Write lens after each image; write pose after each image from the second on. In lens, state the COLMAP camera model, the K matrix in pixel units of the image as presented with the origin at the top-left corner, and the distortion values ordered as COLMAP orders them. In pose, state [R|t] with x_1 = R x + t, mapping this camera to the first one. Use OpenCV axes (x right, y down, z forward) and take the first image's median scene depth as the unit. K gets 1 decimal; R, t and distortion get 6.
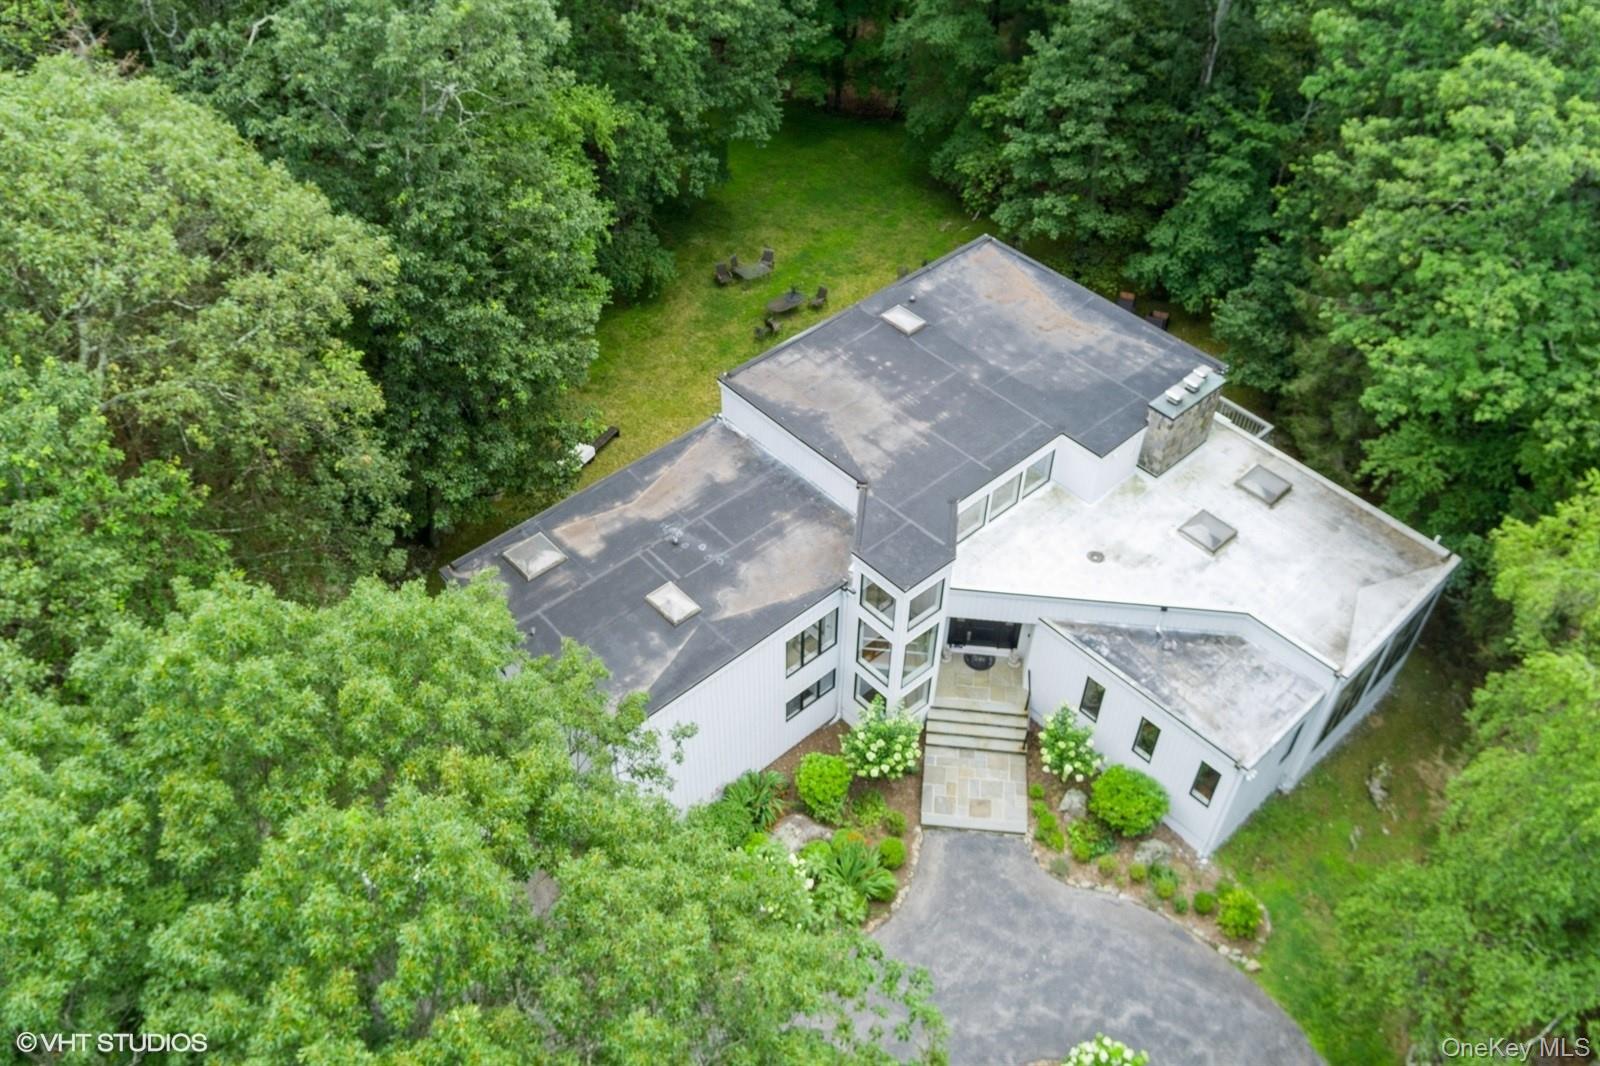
lens RADIAL K [[1290.0, 0, 800.0], [0, 1290.0, 533.0], [0, 0, 1]] dist [-0.096652, -0.001133]
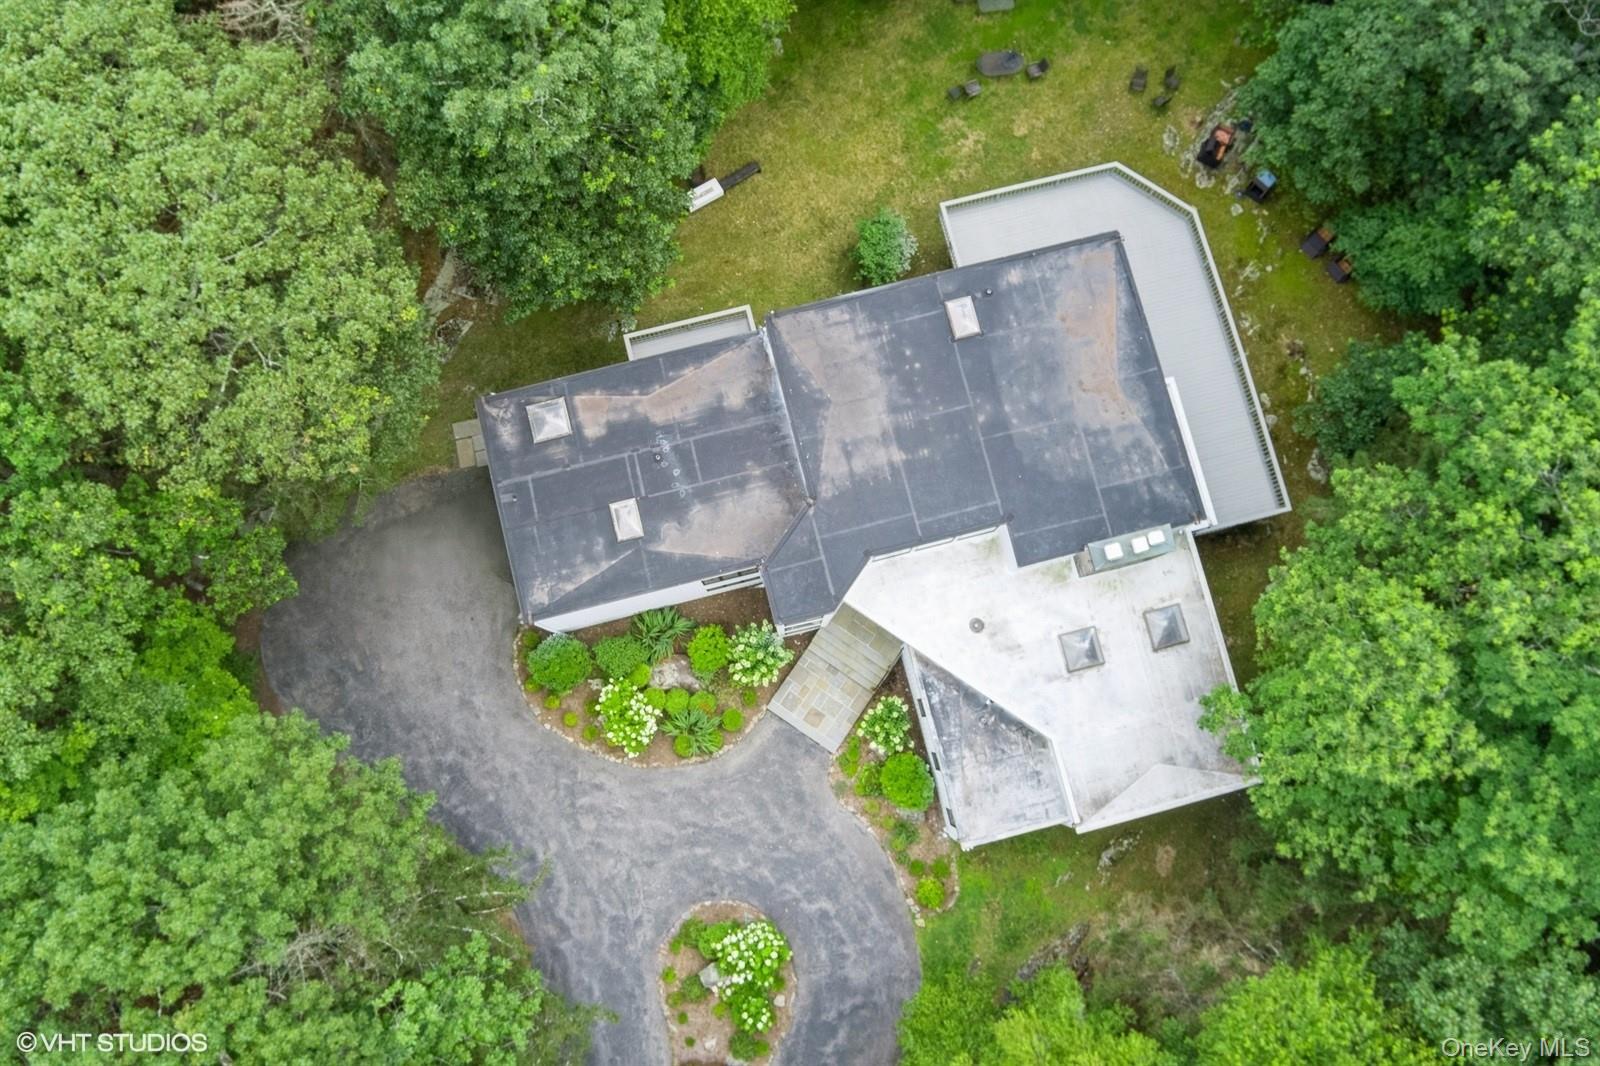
lens RADIAL K [[1290.0, 0, 800.0], [0, 1290.0, 533.0], [0, 0, 1]] dist [-0.096652, -0.001133]
pose [[0.882672, 0.464525, -0.071455, 0.135324], [-0.329933, 0.720711, 0.609688, -0.707848], [0.334714, -0.514579, 0.789414, 0.071228]]
